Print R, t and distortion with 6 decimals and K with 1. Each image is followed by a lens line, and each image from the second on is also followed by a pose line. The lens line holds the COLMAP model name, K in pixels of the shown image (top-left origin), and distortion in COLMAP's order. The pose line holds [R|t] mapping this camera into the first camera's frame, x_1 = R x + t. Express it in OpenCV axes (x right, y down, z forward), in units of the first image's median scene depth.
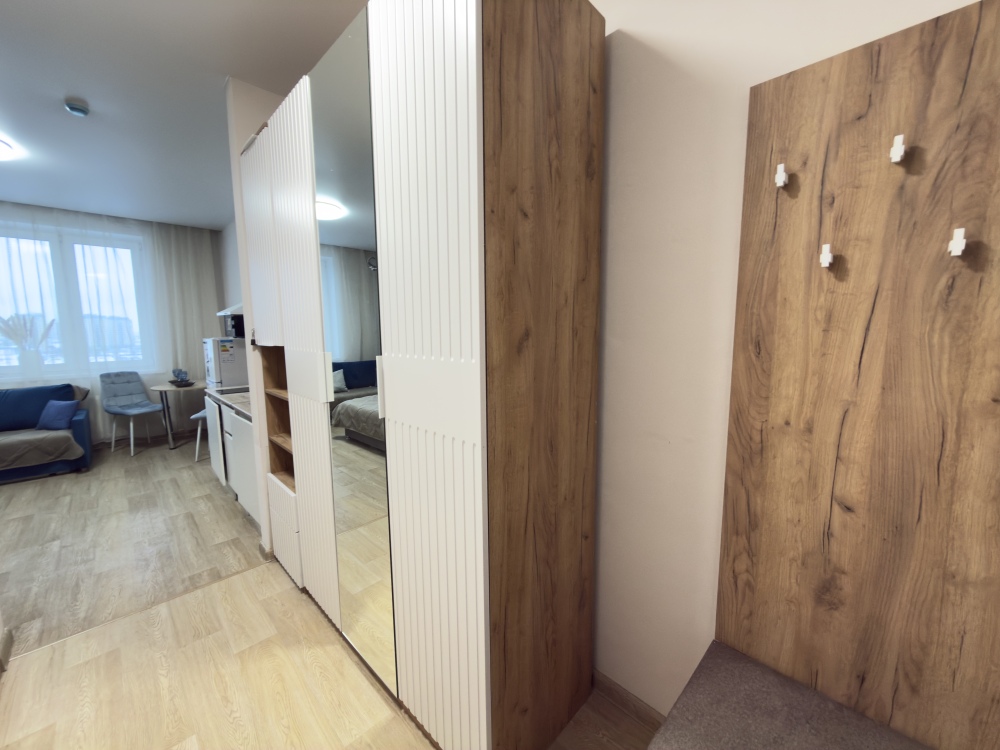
lens RADIAL K [[396.4, 0, 502.6], [0, 396.4, 374.6], [0, 0, 1]] dist [-0.000264, -0.000142]
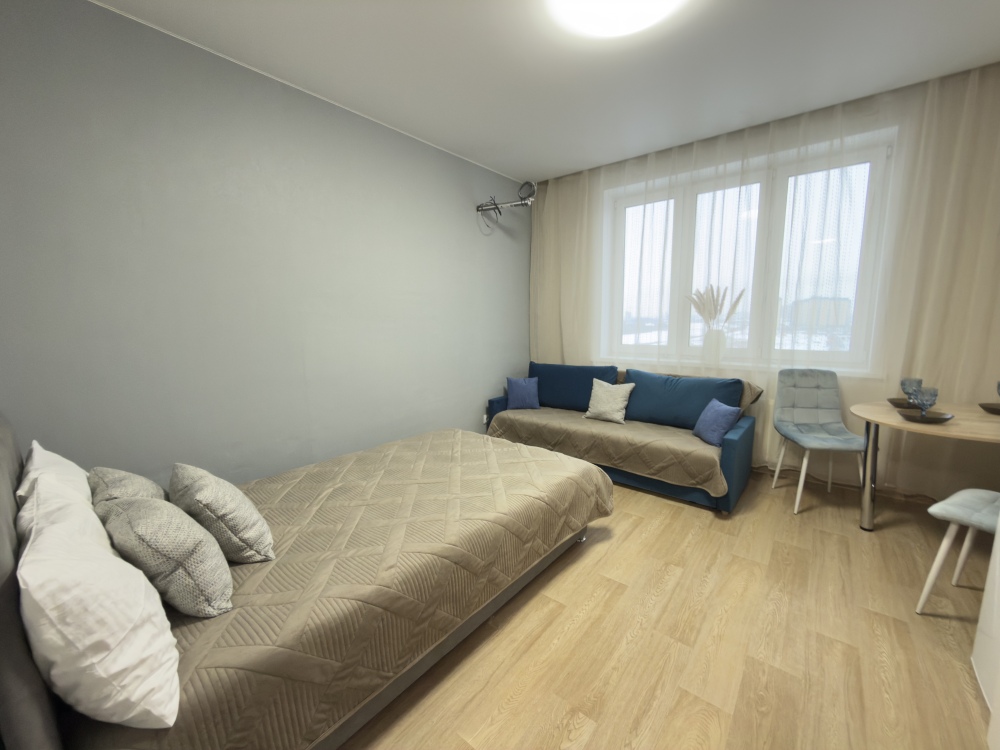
lens RADIAL K [[396.4, 0, 502.6], [0, 396.4, 374.6], [0, 0, 1]] dist [-0.000264, -0.000142]
pose [[0.109235, 0.149056, -0.982777, -0.424595], [-0.100956, 0.985244, 0.138209, -0.037616], [0.988876, 0.084120, 0.122671, 0.470390]]
